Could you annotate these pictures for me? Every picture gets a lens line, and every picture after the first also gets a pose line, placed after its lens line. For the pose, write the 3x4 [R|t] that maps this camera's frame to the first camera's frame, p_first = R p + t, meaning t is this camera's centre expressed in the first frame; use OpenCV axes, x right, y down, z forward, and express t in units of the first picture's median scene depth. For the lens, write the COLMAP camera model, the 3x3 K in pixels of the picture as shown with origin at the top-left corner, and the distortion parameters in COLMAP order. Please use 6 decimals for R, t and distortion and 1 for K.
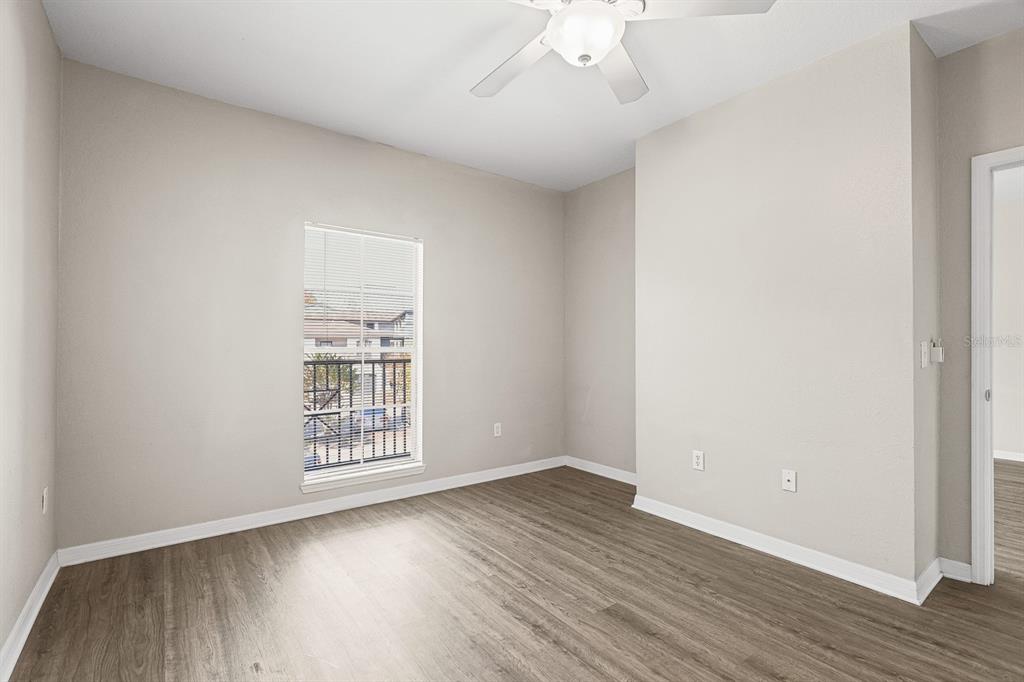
lens RADIAL K [[468.7, 0, 513.1], [0, 468.7, 344.1], [0, 0, 1]] dist [-0.000292, 0.000011]
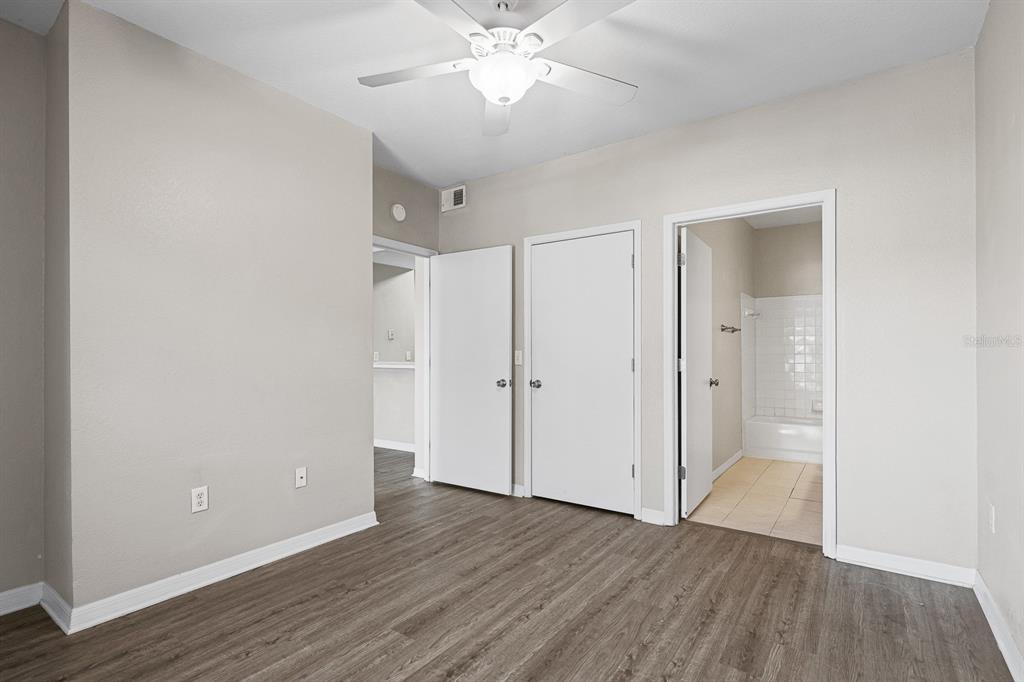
lens RADIAL K [[502.1, 0, 512.1], [0, 502.1, 345.3], [0, 0, 1]] dist [-0.000481, 0.000255]
pose [[-0.309488, 0.012891, 0.950816, -0.738286], [-0.001363, 0.999901, -0.014000, 0.000349], [-0.950902, -0.005629, -0.309440, 0.985065]]
